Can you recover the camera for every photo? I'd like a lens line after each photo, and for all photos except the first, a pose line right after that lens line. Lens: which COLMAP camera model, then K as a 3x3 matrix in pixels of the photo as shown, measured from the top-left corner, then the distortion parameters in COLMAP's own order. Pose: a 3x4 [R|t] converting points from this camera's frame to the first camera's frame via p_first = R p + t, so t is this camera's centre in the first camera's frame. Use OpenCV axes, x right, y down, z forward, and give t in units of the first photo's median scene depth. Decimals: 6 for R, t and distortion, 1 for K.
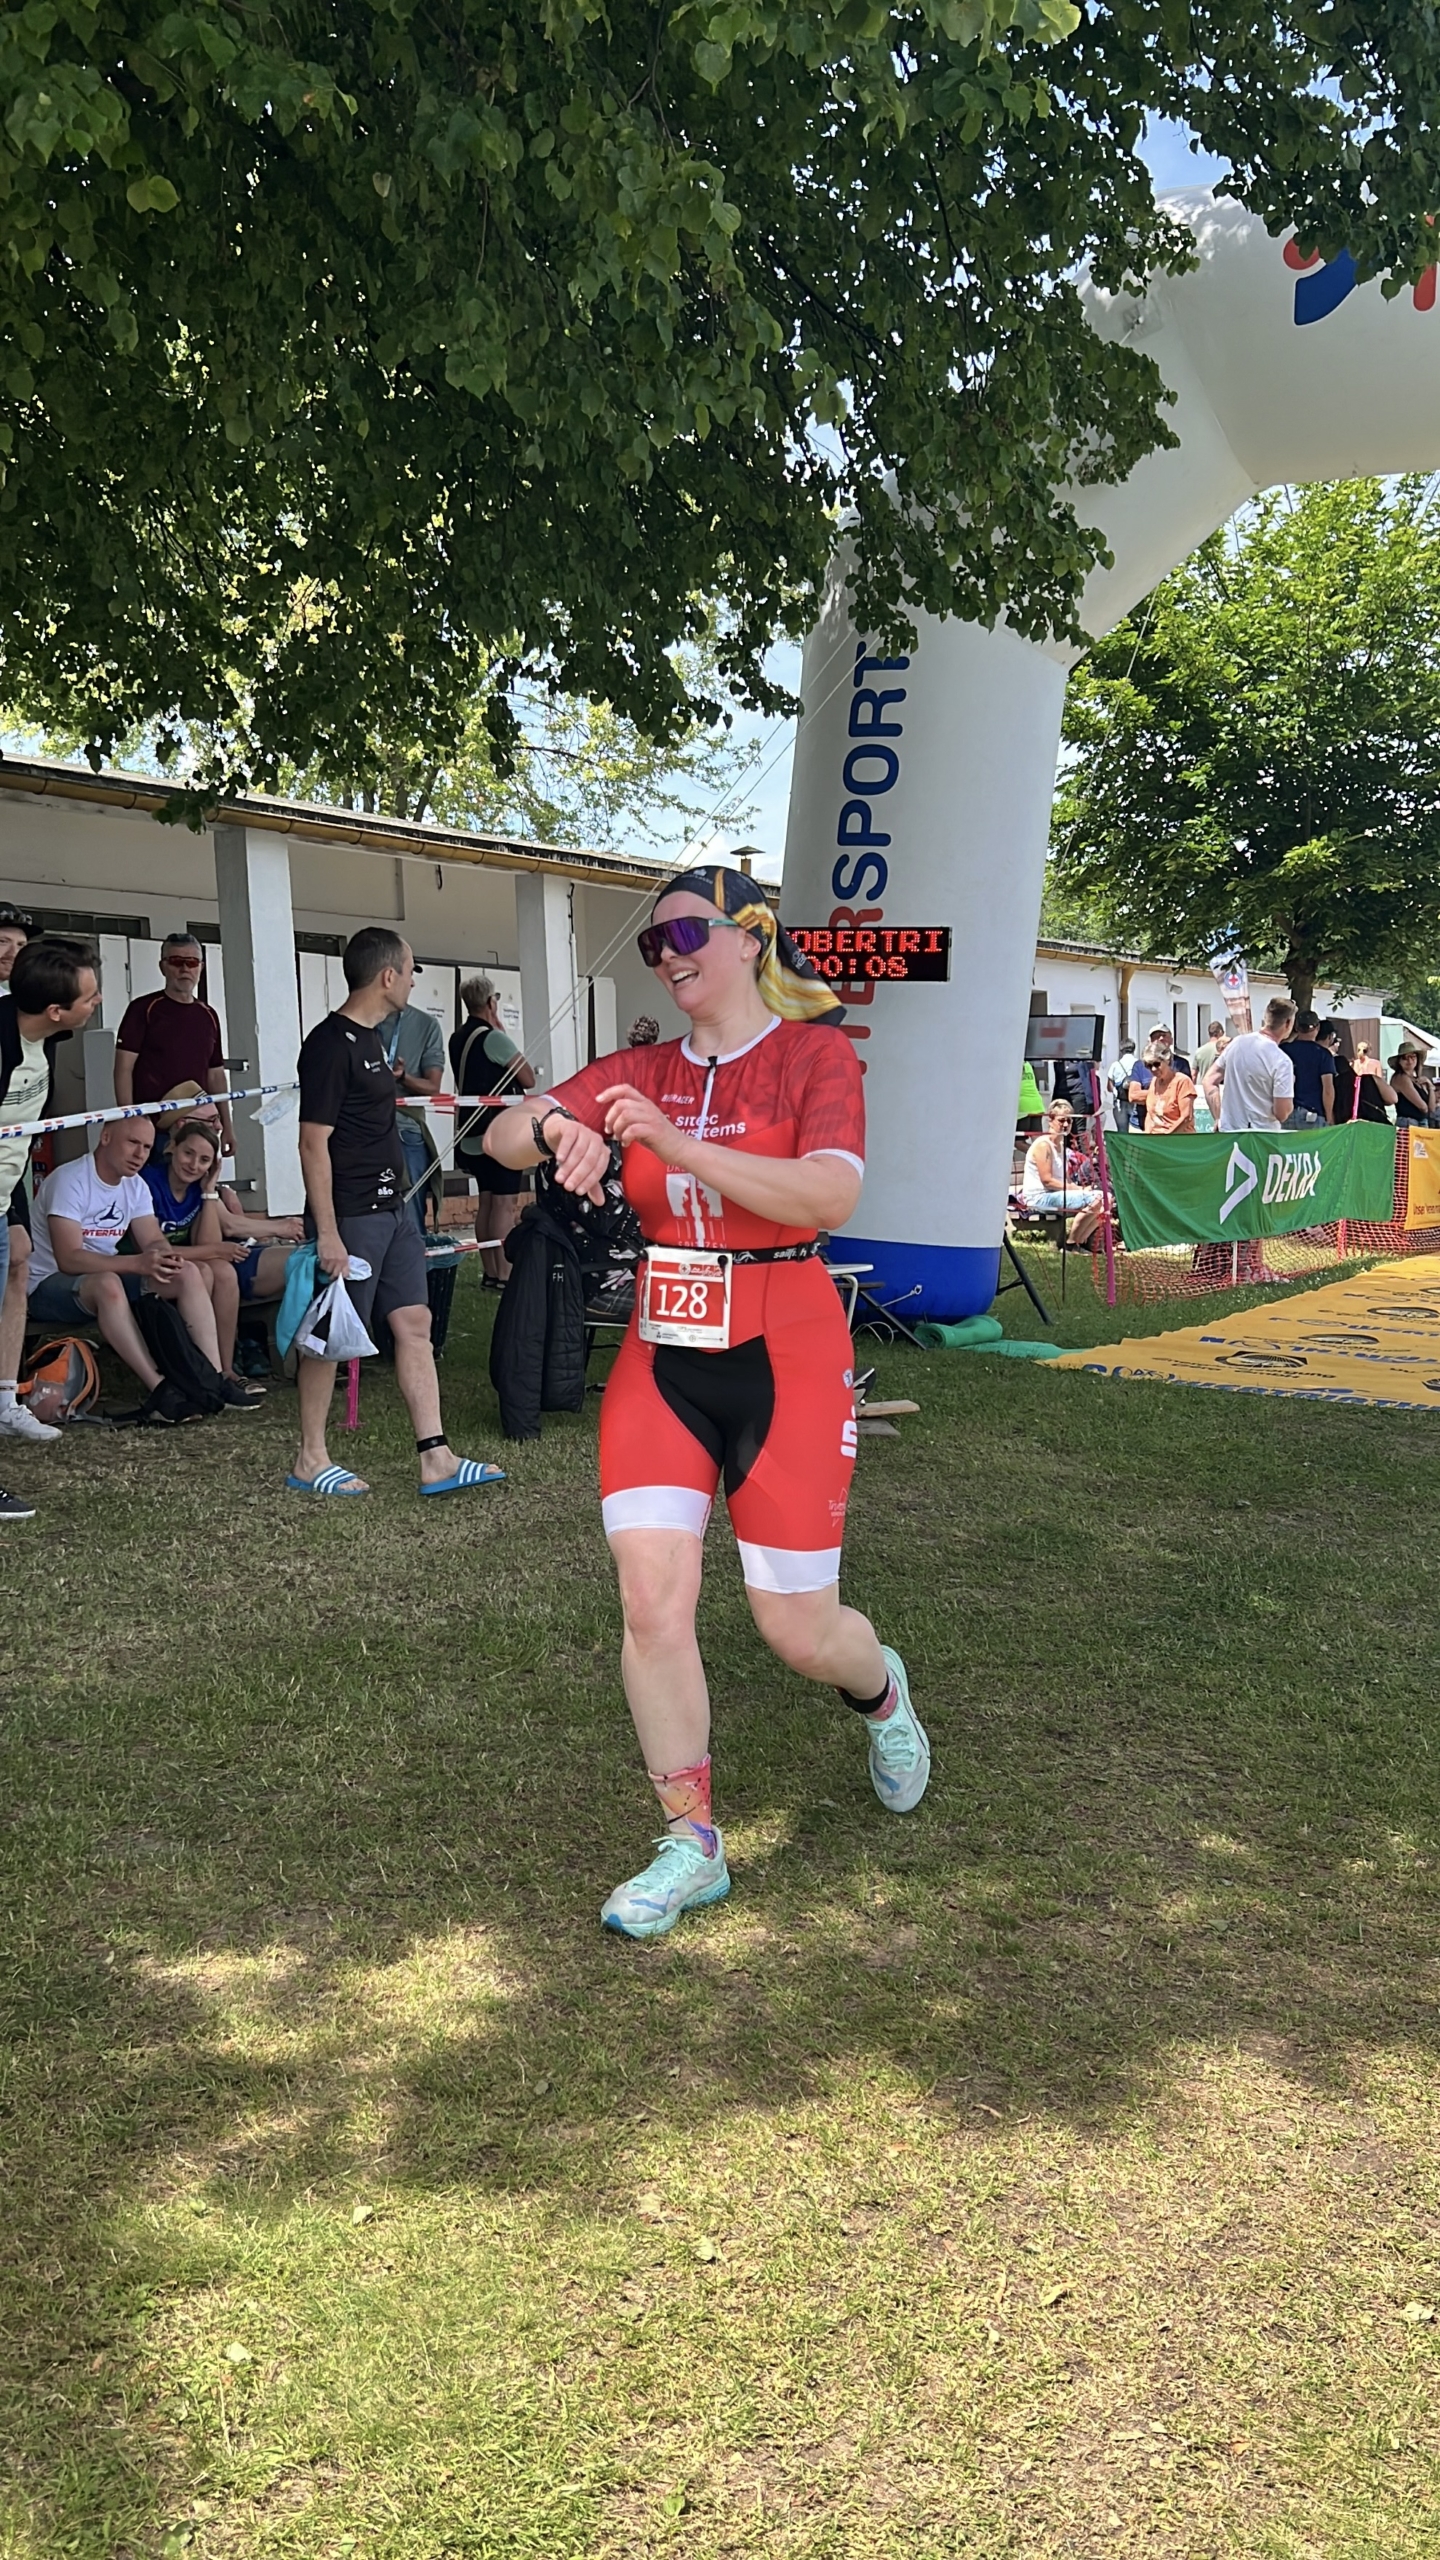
lens RADIAL K [[2283.3, 0, 642.4], [0, 2283.3, 1261.4], [0, 0, 1]] dist [0.074528, -0.131596]
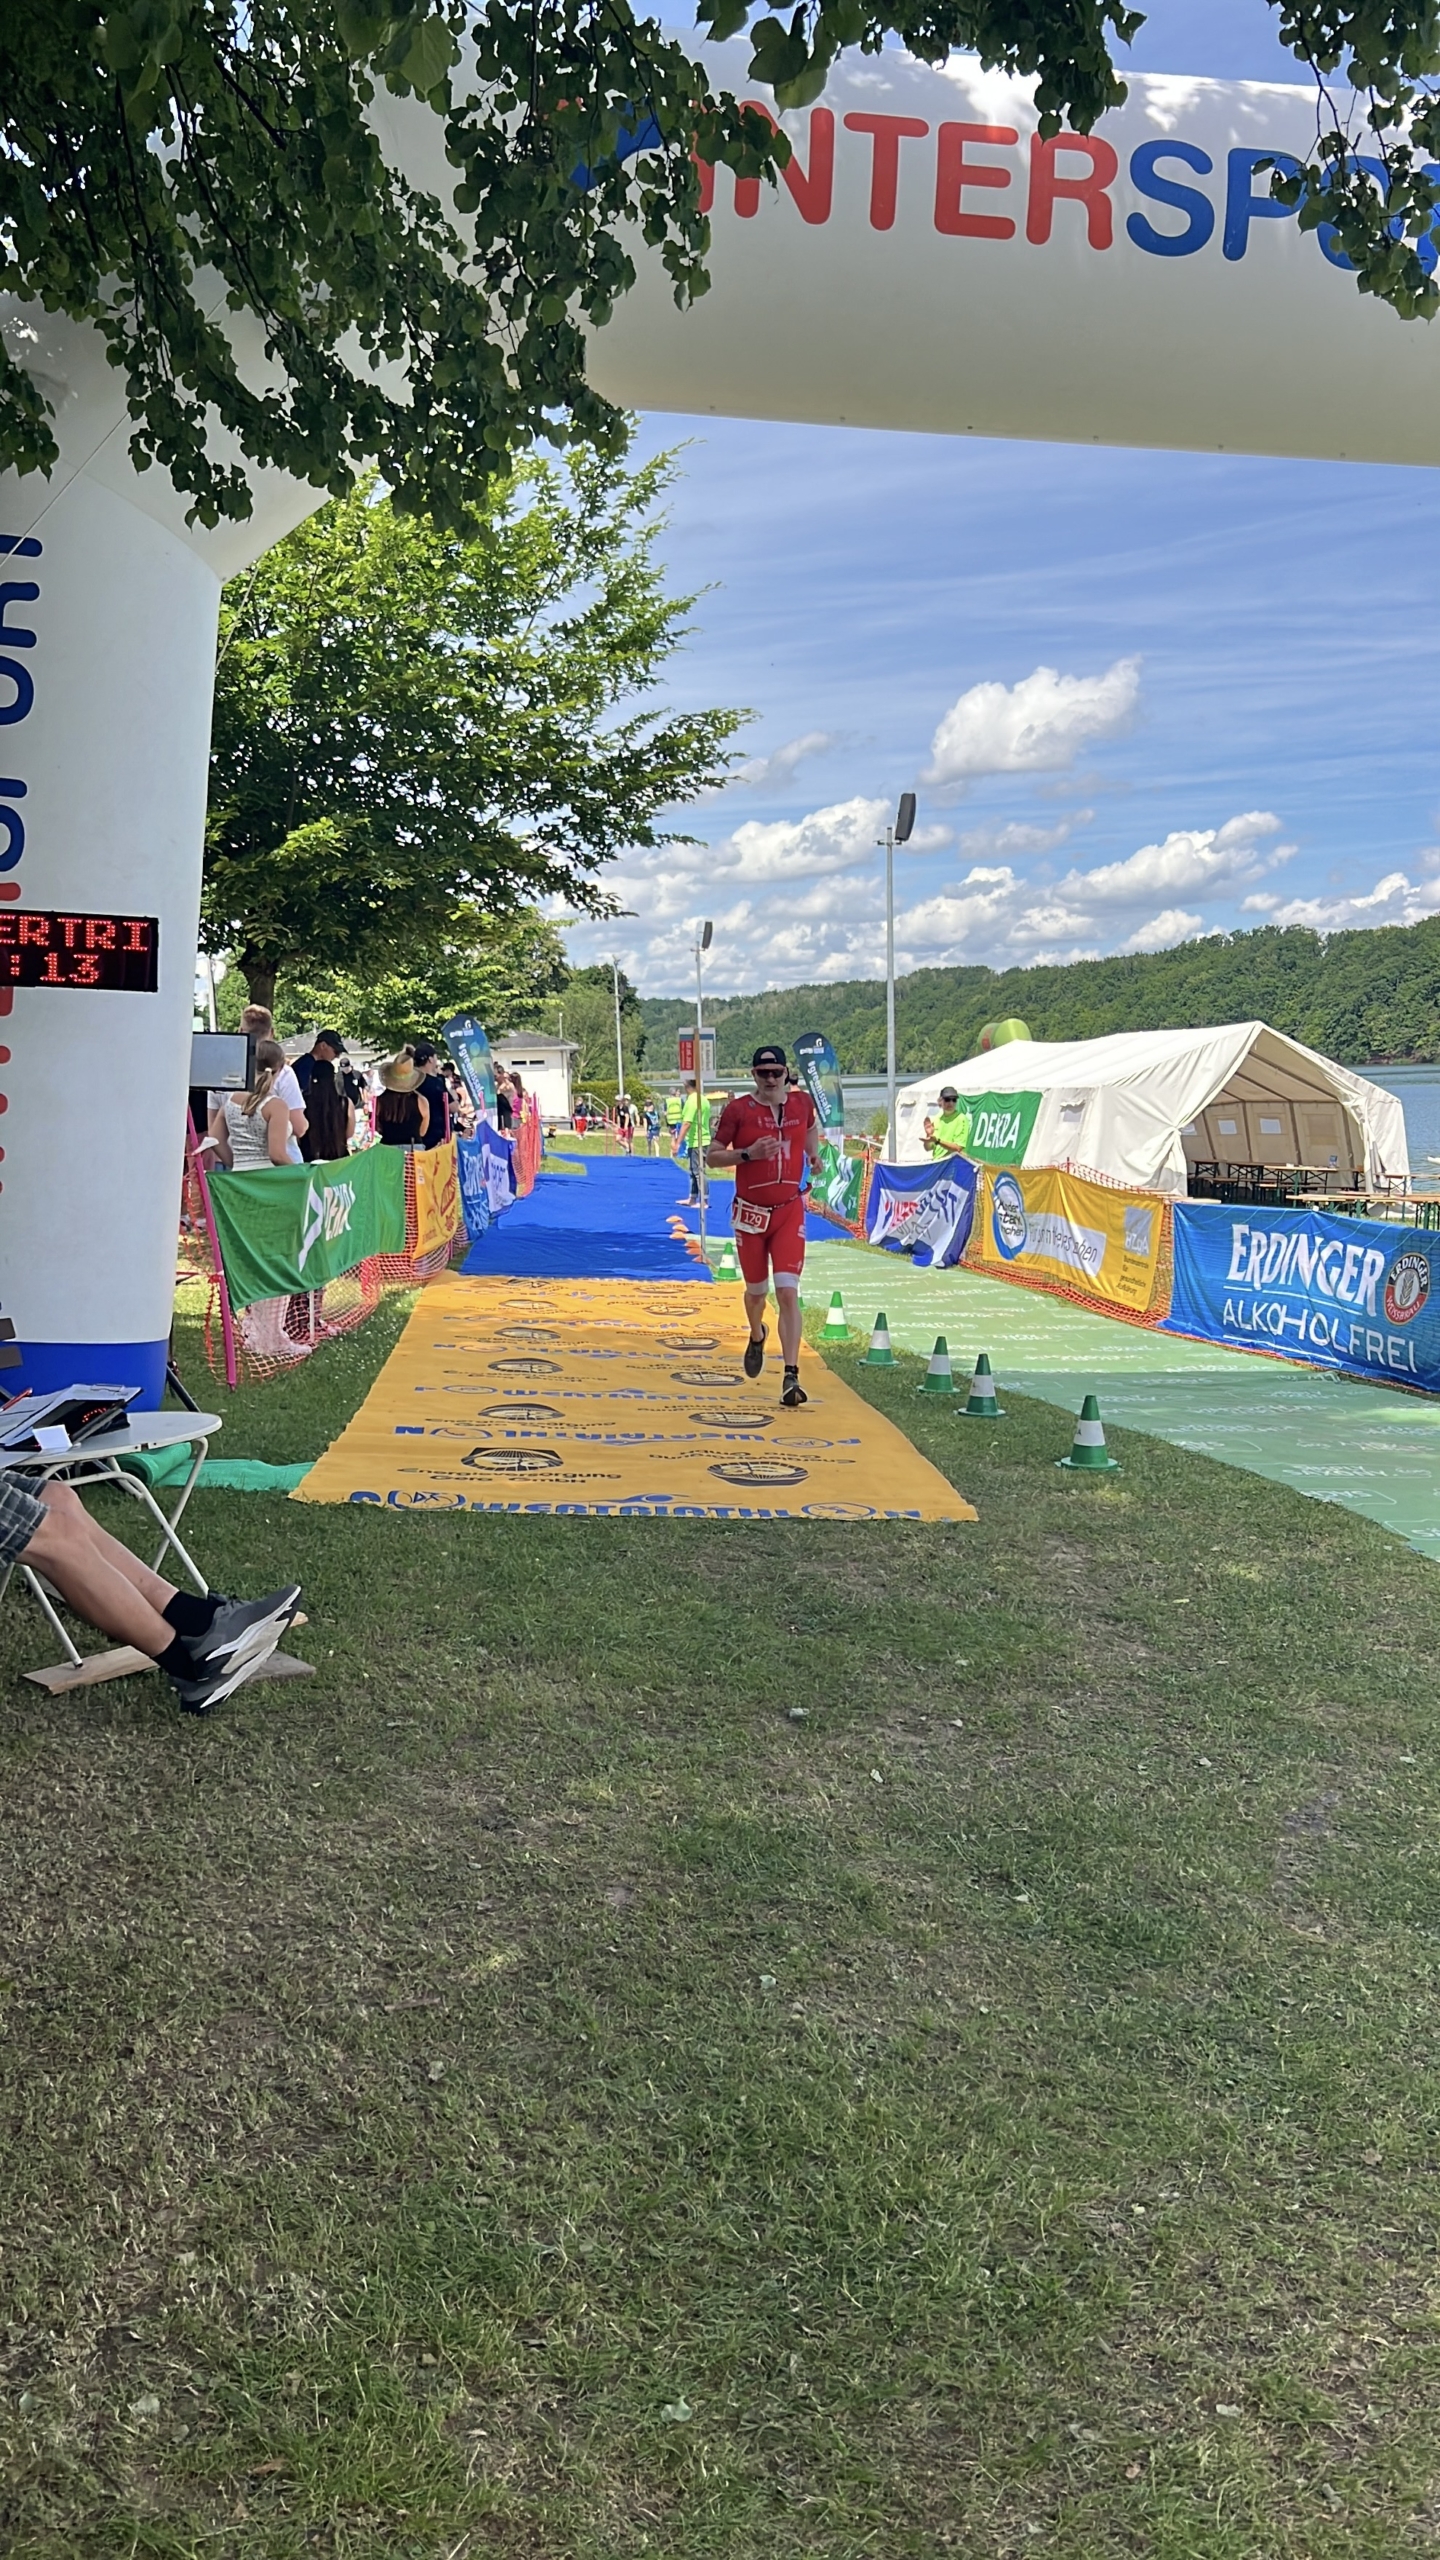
lens RADIAL K [[2283.3, 0, 720.3], [0, 2283.3, 1286.6], [0, 0, 1]] dist [0.074528, -0.131596]
pose [[0.827817, -0.032003, 0.560084, -0.198139], [0.019160, 0.999402, 0.028786, -0.068518], [-0.560670, -0.013099, 0.827935, 0.429475]]
